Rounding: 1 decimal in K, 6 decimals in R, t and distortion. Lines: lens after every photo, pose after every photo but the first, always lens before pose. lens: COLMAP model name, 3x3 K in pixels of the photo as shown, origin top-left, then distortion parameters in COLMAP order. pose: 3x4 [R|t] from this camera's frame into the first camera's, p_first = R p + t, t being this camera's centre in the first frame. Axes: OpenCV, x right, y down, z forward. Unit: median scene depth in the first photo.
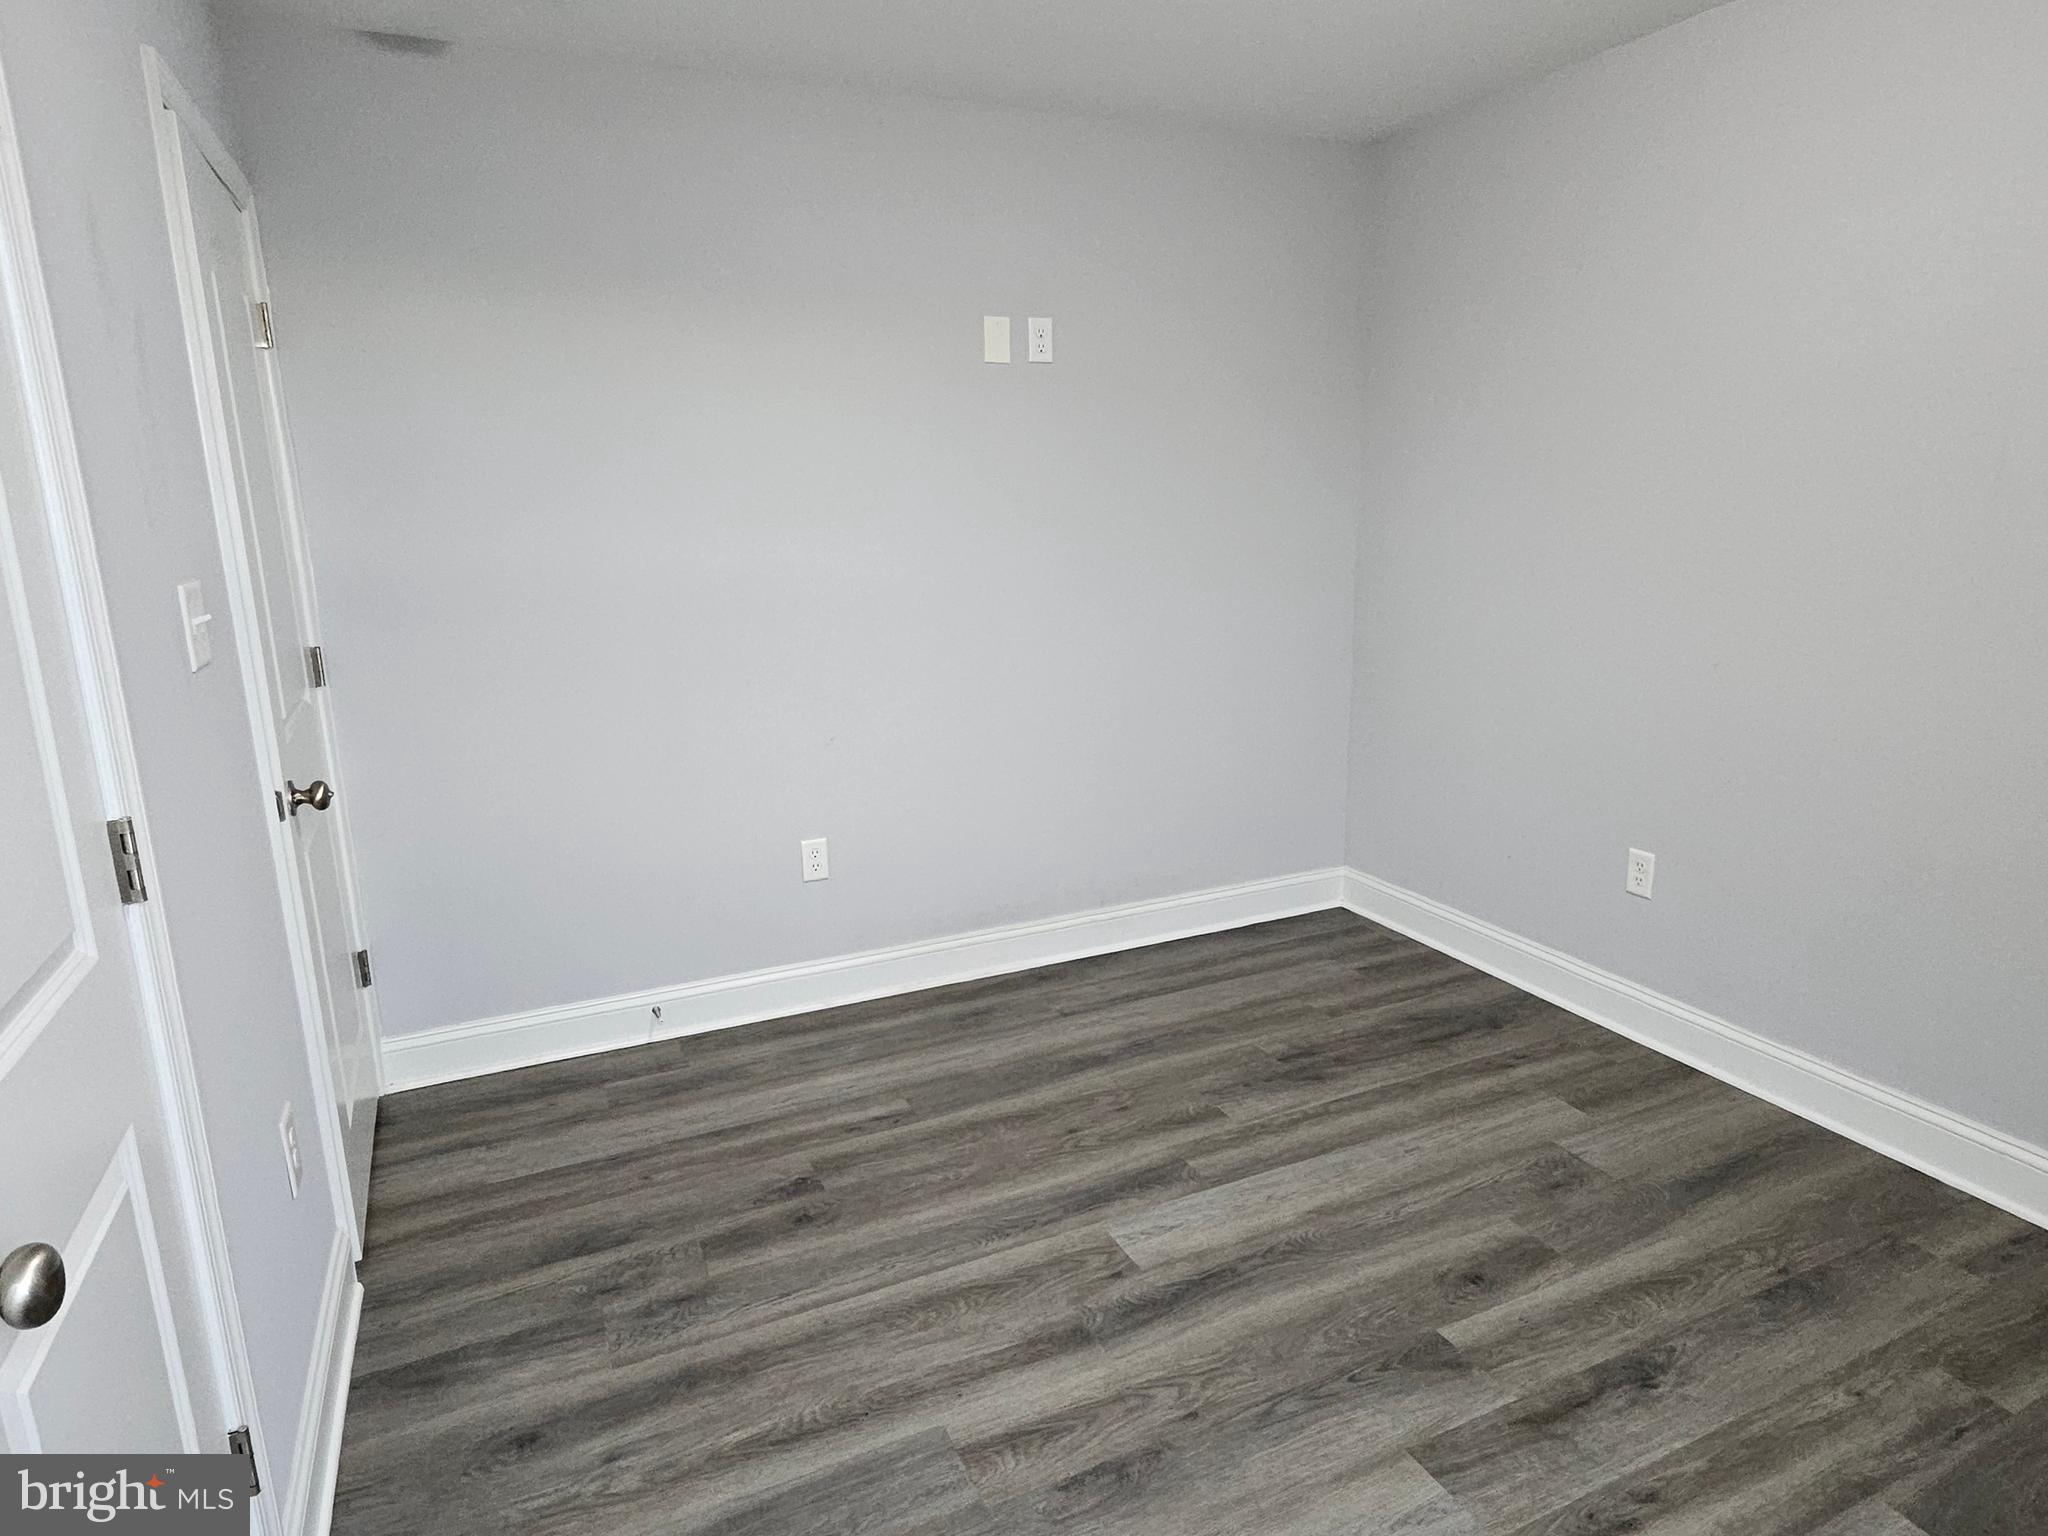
lens RADIAL K [[1172.8, 0, 1017.3], [0, 1172.8, 775.6], [0, 0, 1]] dist [0.004133, -0.001636]
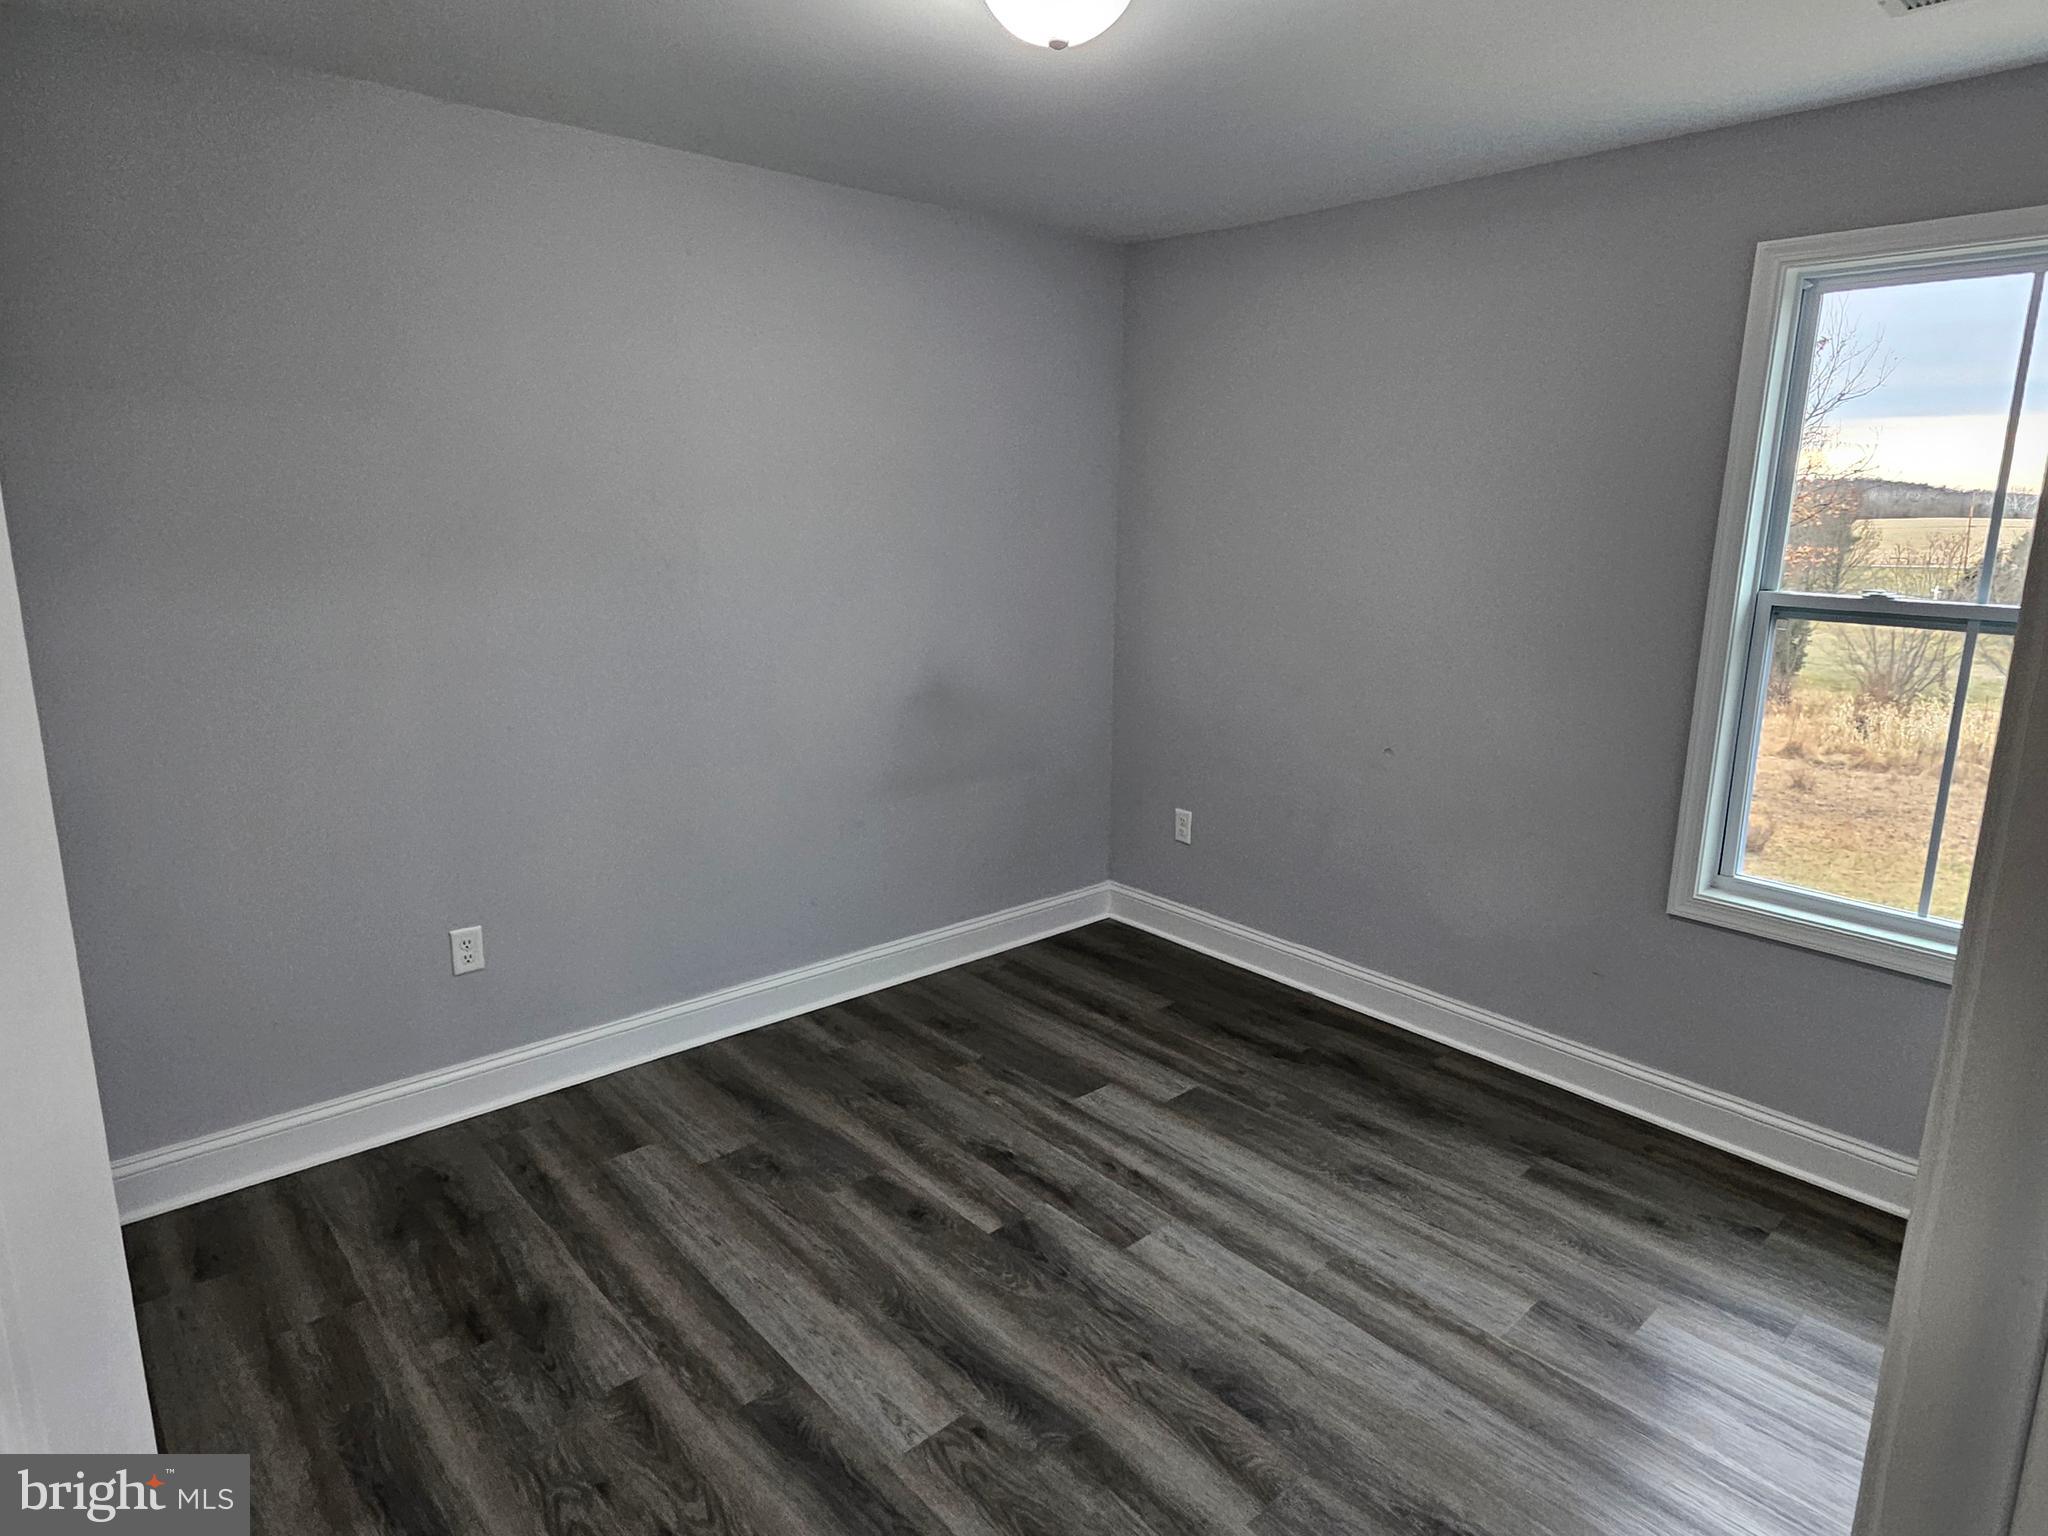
lens RADIAL K [[1172.8, 0, 1031.2], [0, 1172.8, 757.8], [0, 0, 1]] dist [0.004133, -0.001636]
pose [[-0.297666, -0.186763, 0.936224, -0.614042], [0.211355, 0.943450, 0.255404, -0.270479], [-0.930980, 0.273901, -0.241360, 0.912906]]
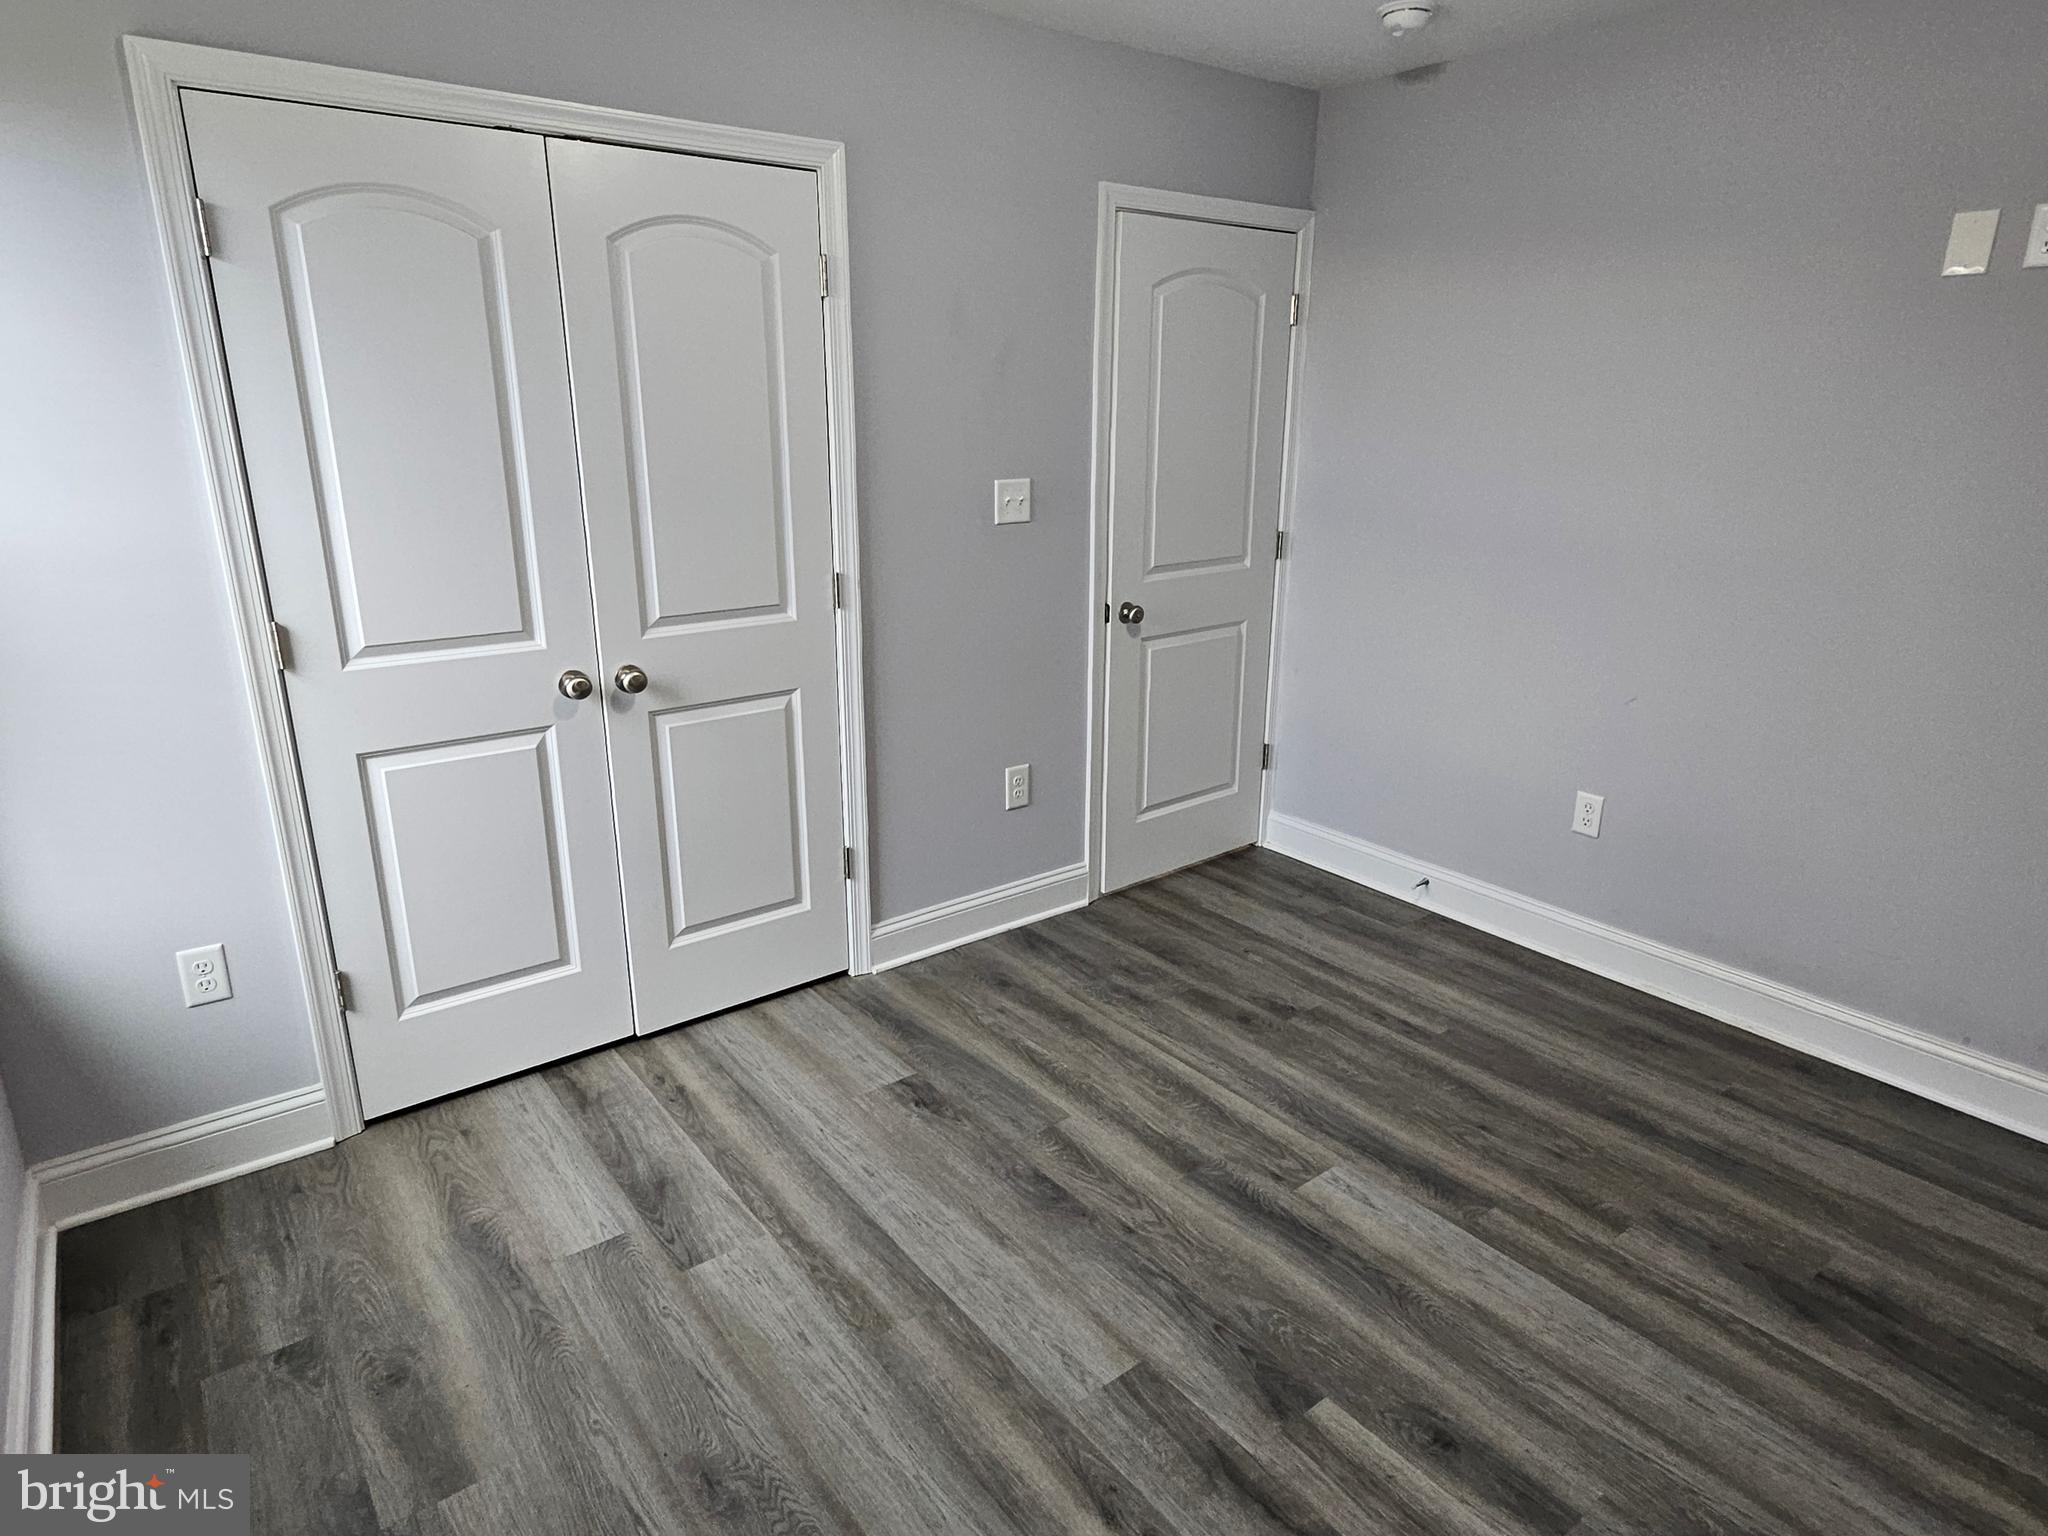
lens RADIAL K [[1172.8, 0, 1028.4], [0, 1172.8, 766.4], [0, 0, 1]] dist [0.004133, -0.001636]
pose [[0.230638, 0.309646, -0.922456, 0.818815], [-0.229973, 0.938504, 0.257533, -0.148683], [0.945473, 0.152743, 0.287665, 0.351489]]
